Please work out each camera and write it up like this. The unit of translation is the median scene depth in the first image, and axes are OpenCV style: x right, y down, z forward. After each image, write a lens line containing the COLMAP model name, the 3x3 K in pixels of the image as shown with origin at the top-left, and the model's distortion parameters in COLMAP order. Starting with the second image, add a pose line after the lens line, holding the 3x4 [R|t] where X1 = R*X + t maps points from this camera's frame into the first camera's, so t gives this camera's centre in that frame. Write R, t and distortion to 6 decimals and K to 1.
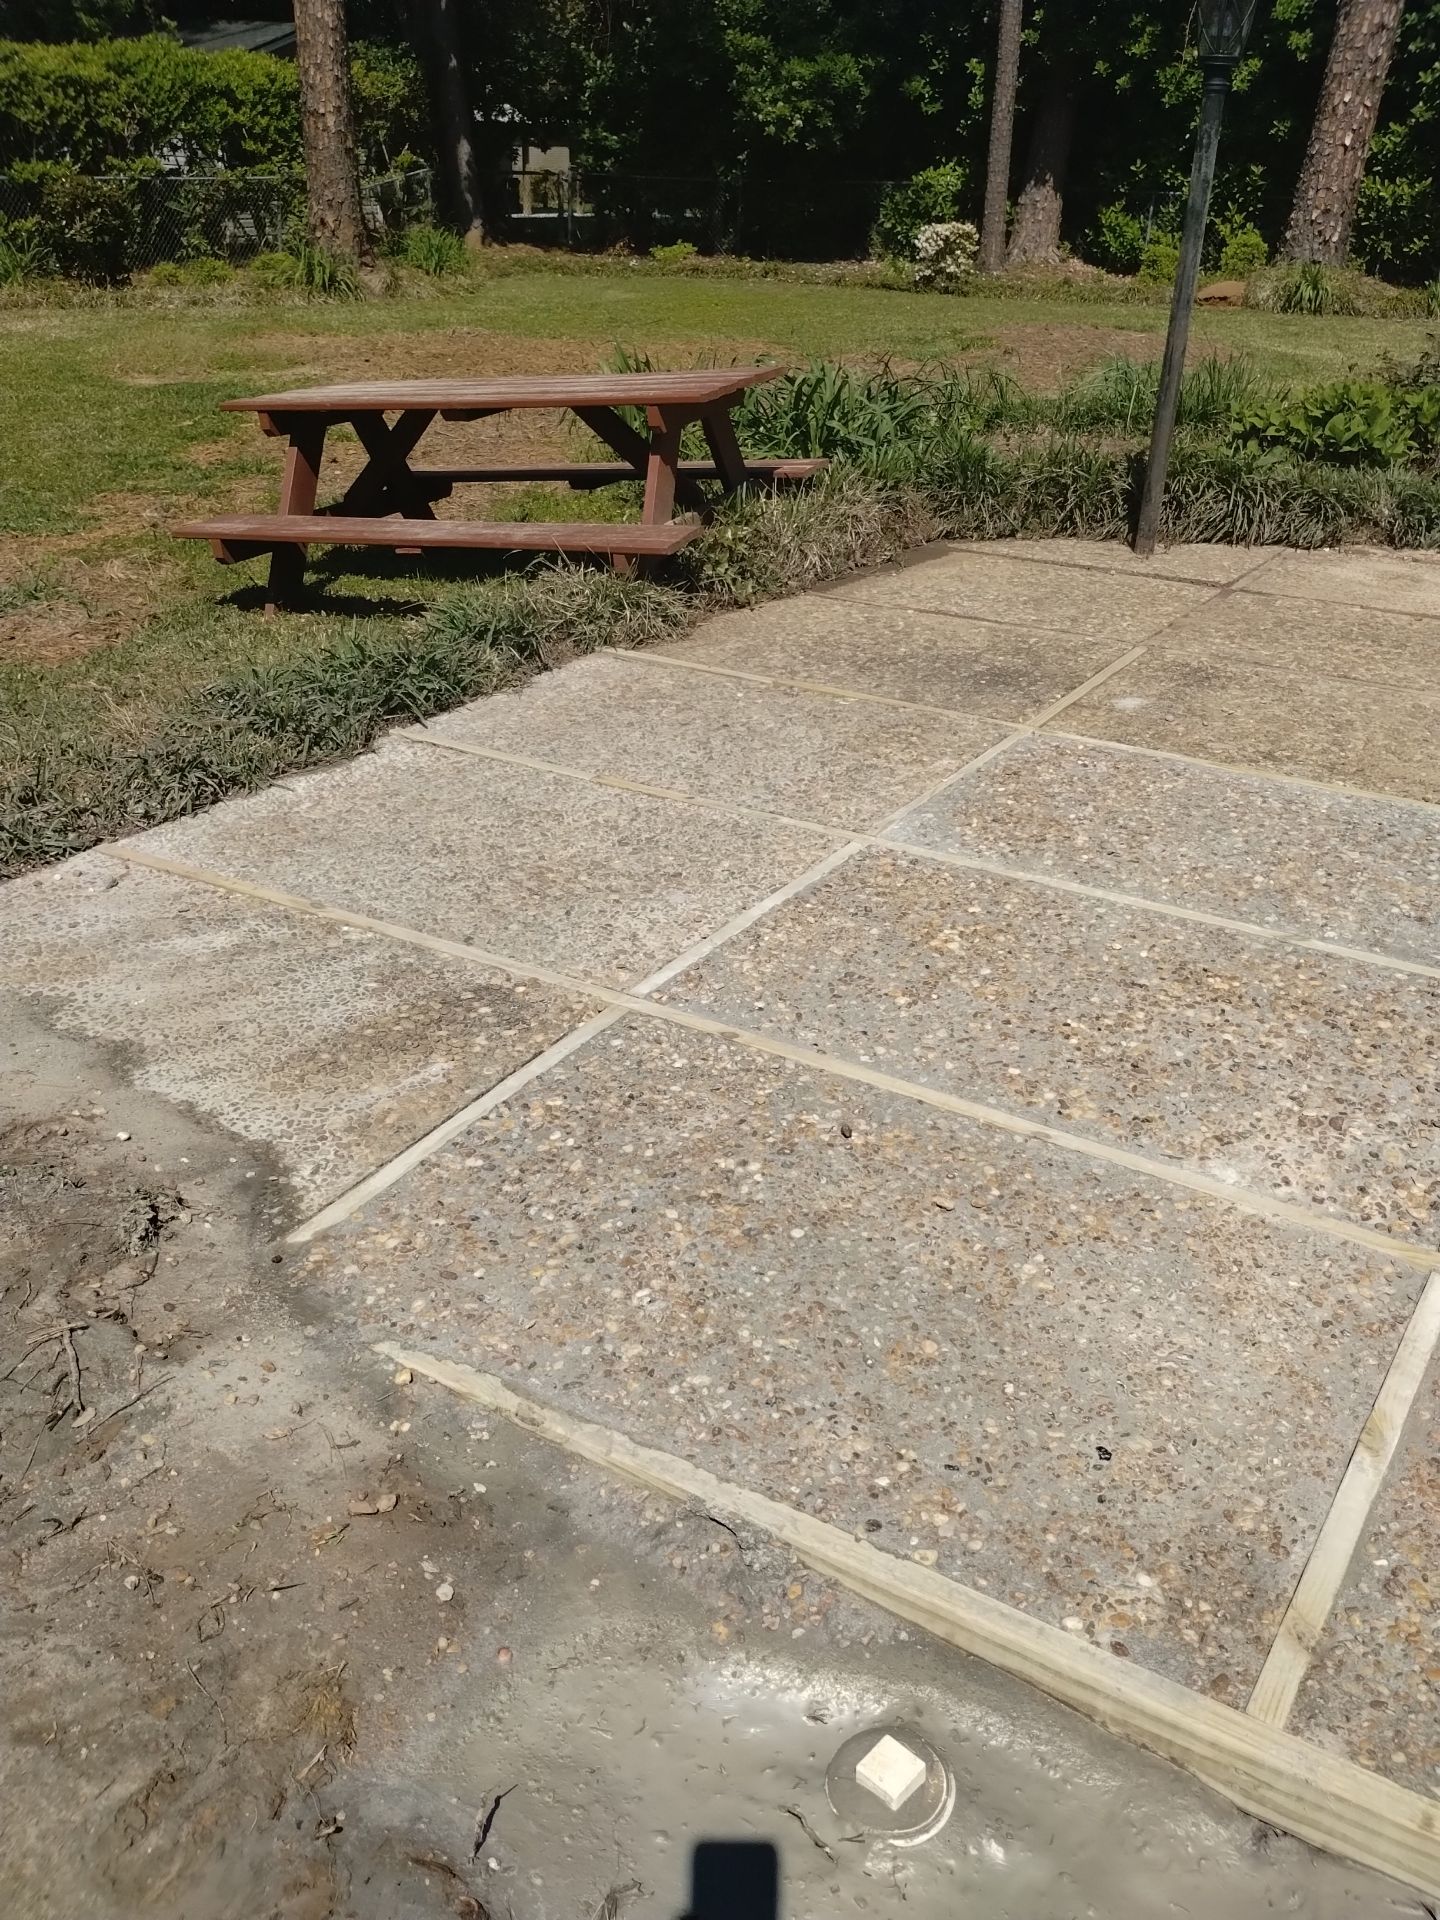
lens RADIAL K [[1665.1, 0, 720.0], [0, 1665.1, 960.0], [0, 0, 1]] dist [0.004338, -0.004700]
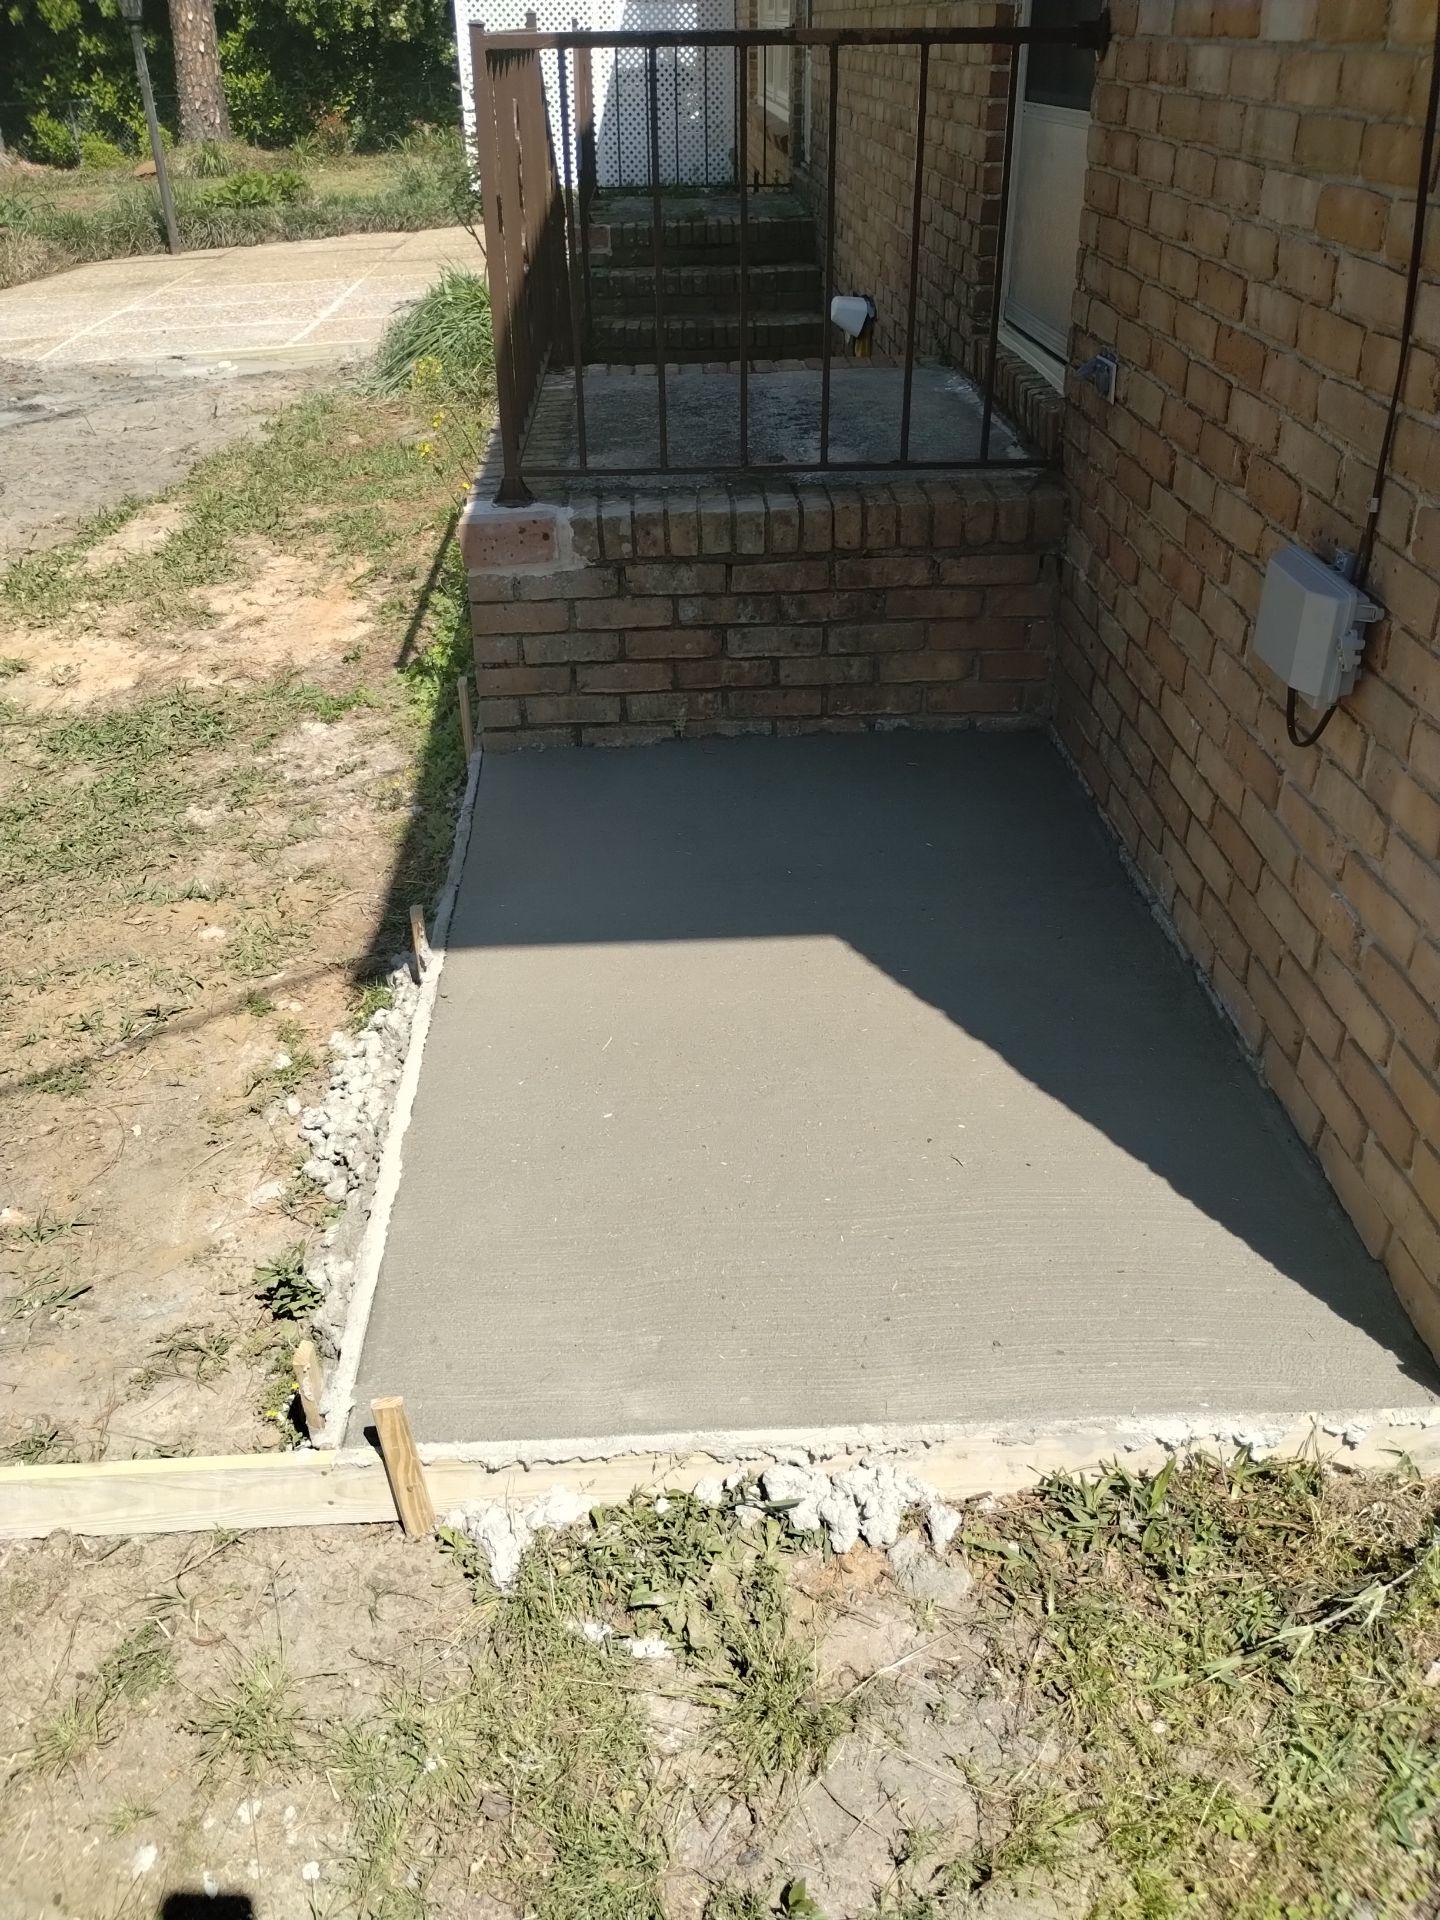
lens RADIAL K [[1613.8, 0, 720.0], [0, 1613.8, 960.0], [0, 0, 1]] dist [-0.001702, -0.000690]
pose [[0.823852, -0.335718, 0.456685, -0.124428], [0.309319, 0.941459, 0.134078, 0.161885], [-0.474963, 0.030801, 0.879467, -0.331988]]
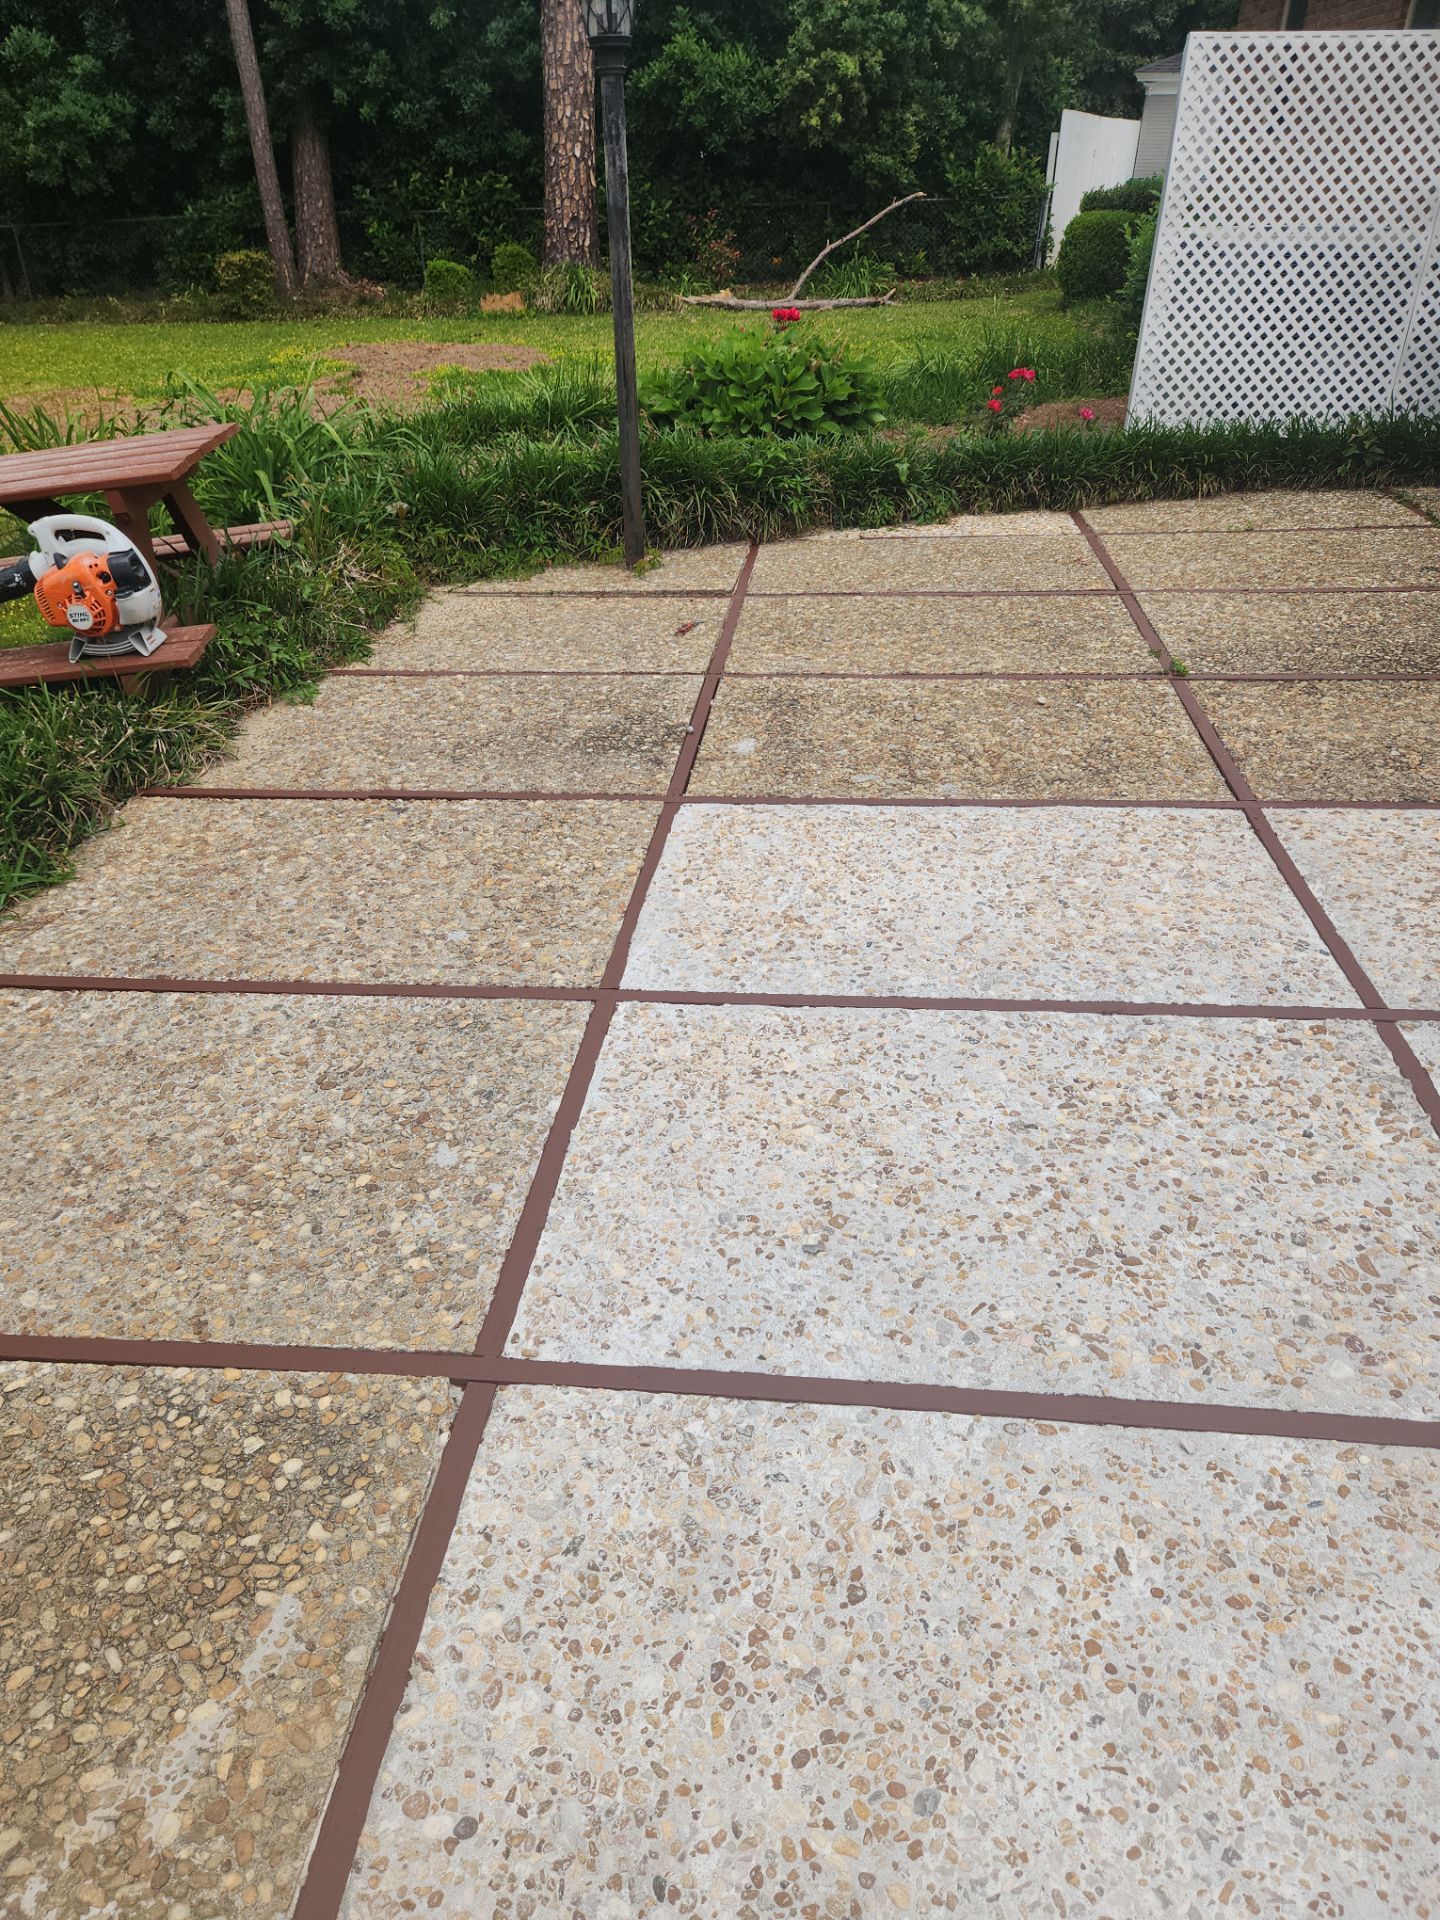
lens RADIAL K [[1330.1, 0, 712.6], [0, 1330.1, 998.8], [0, 0, 1]] dist [0.081951, -0.081769]
pose [[0.897234, -0.268608, 0.350458, -0.022710], [0.235975, 0.962532, 0.133592, -0.032438], [-0.373211, -0.037164, 0.927002, 0.076247]]
